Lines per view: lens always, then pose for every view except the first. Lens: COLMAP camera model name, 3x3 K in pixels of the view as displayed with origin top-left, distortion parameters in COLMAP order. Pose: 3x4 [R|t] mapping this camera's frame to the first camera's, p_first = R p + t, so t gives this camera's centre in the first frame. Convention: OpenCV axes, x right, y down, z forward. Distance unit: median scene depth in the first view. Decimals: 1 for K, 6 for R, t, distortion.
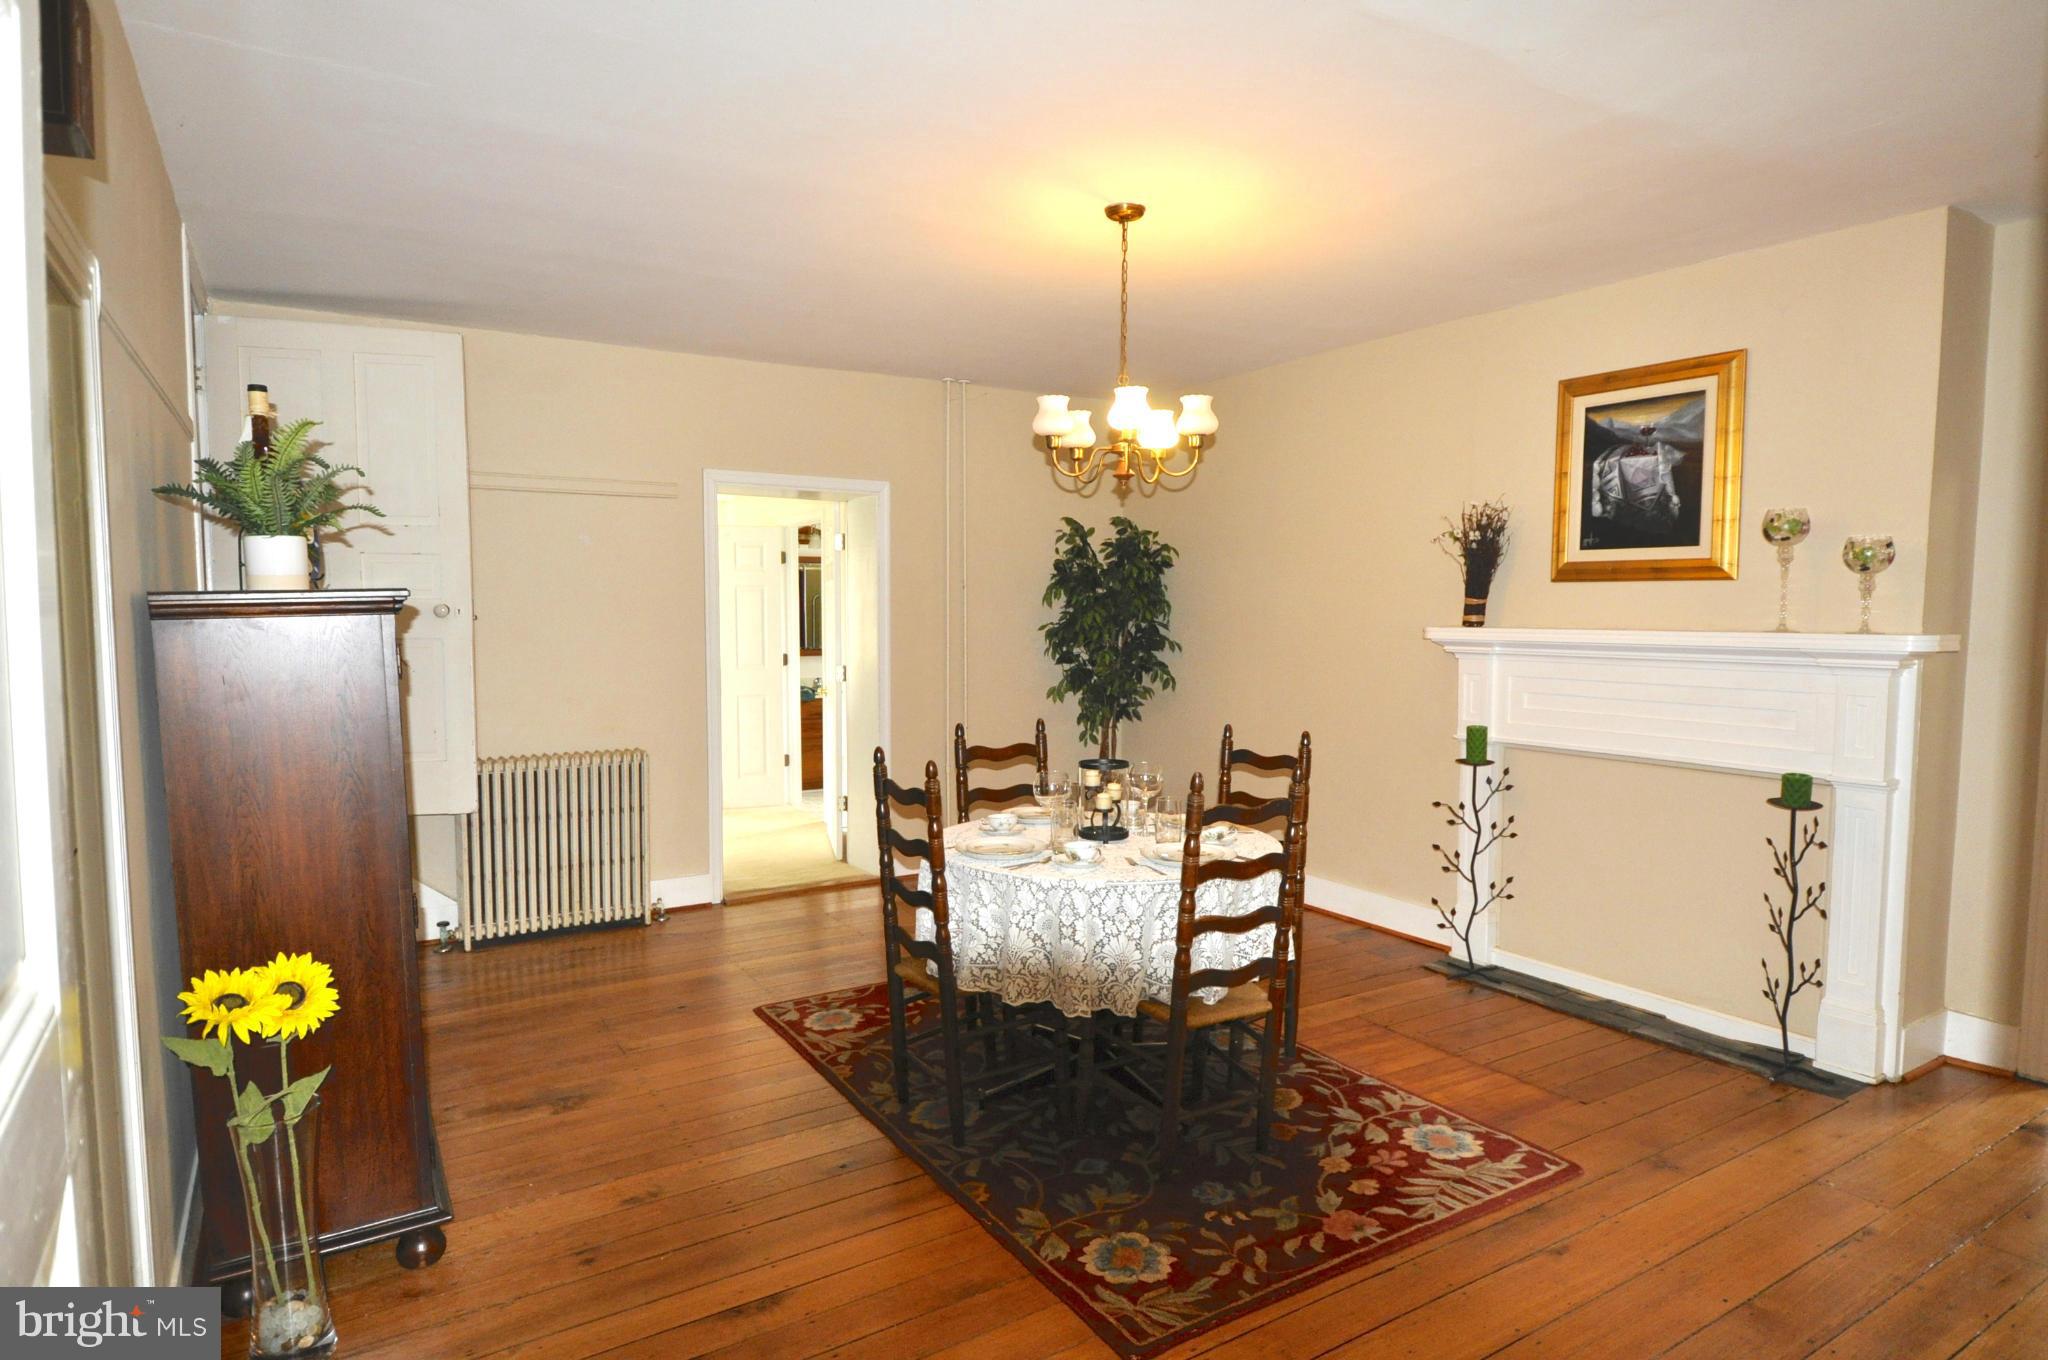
lens RADIAL K [[1140.4, 0, 1025.7], [0, 1140.4, 689.9], [0, 0, 1]] dist [-0.004844, -0.000338]
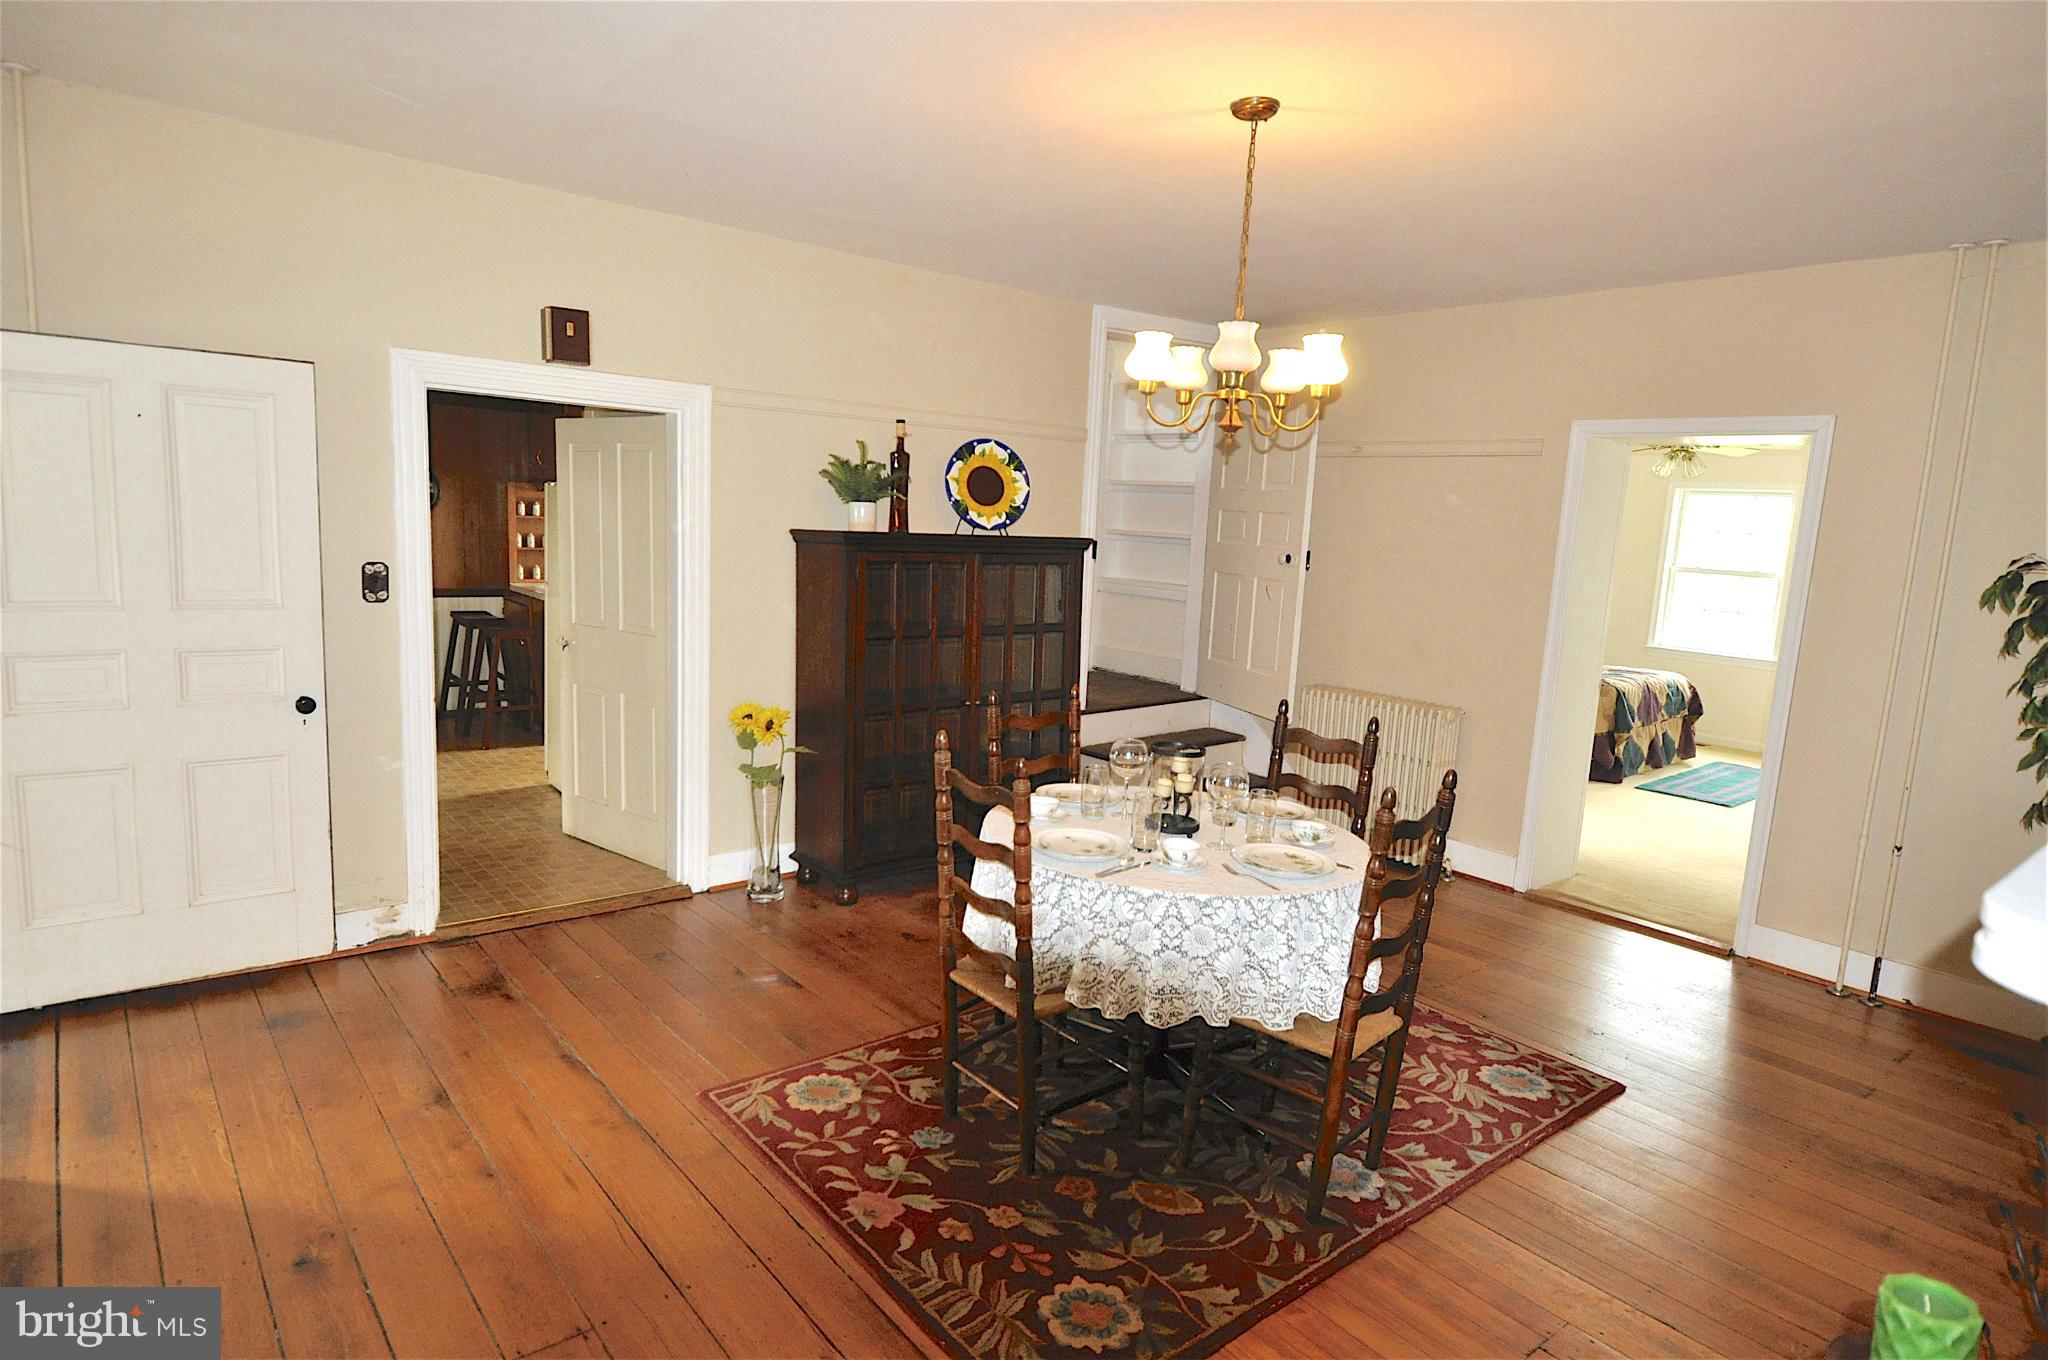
lens RADIAL K [[1140.4, 0, 1026.4], [0, 1140.4, 692.7], [0, 0, 1]] dist [-0.004844, -0.000338]
pose [[0.135828, 0.158846, -0.977916, 0.801747], [-0.123017, 0.982129, 0.142444, -0.080398], [0.983065, 0.100953, 0.152941, 0.631587]]
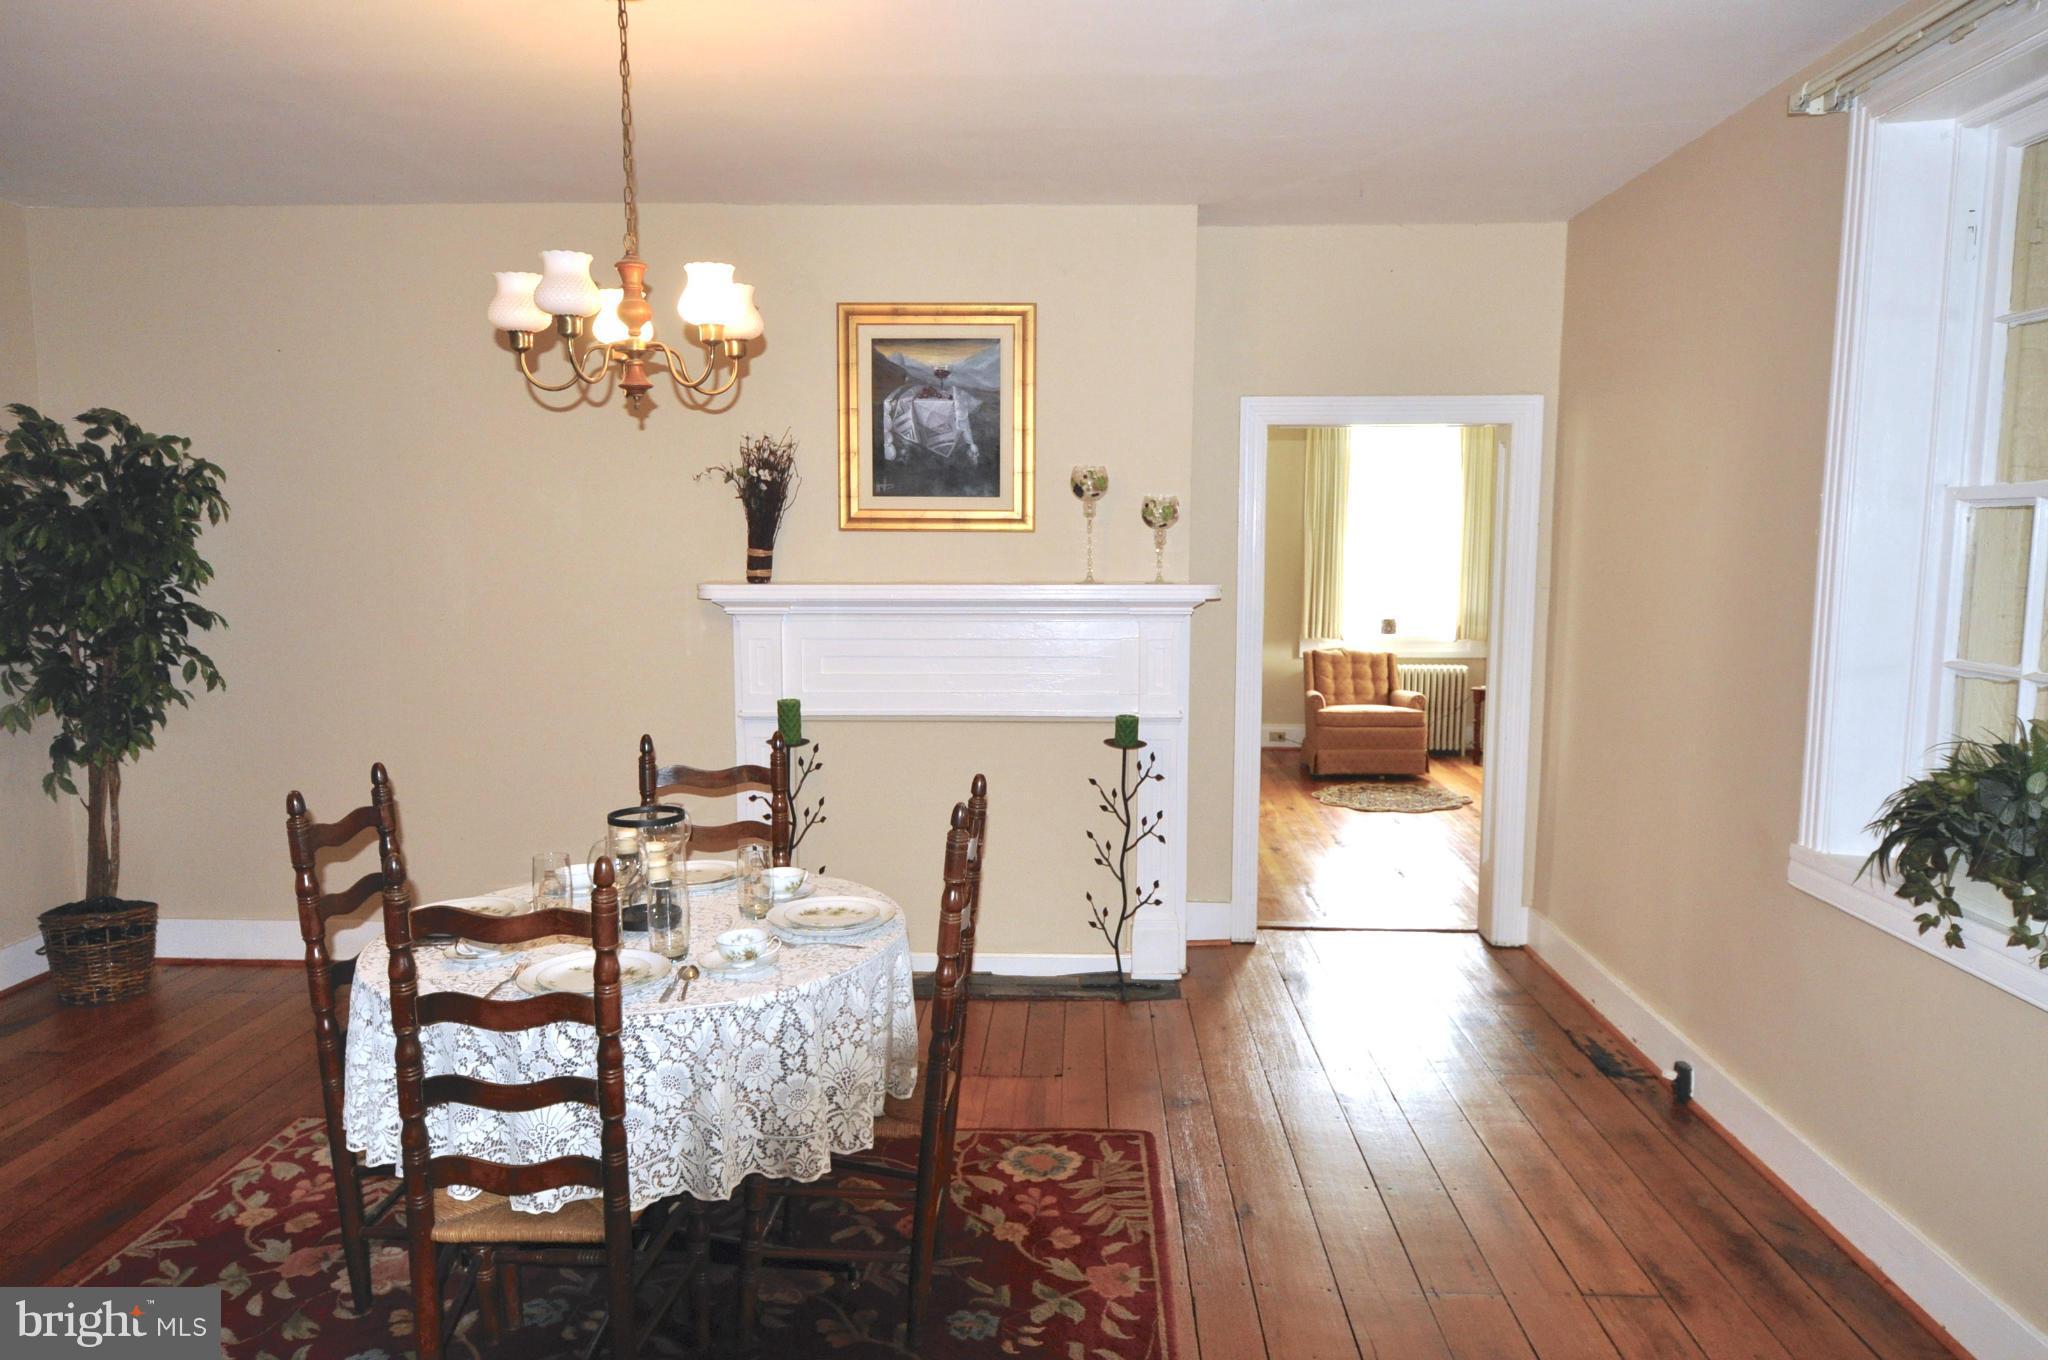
lens RADIAL K [[1396.4, 0, 1024.5], [0, 1396.4, 687.0], [0, 0, 1]] dist [0.009349, 0.000338]
pose [[0.561006, -0.094909, 0.822353, -0.410378], [0.060300, 0.995452, 0.073750, -0.050201], [-0.825613, 0.008214, 0.564177, 0.297015]]
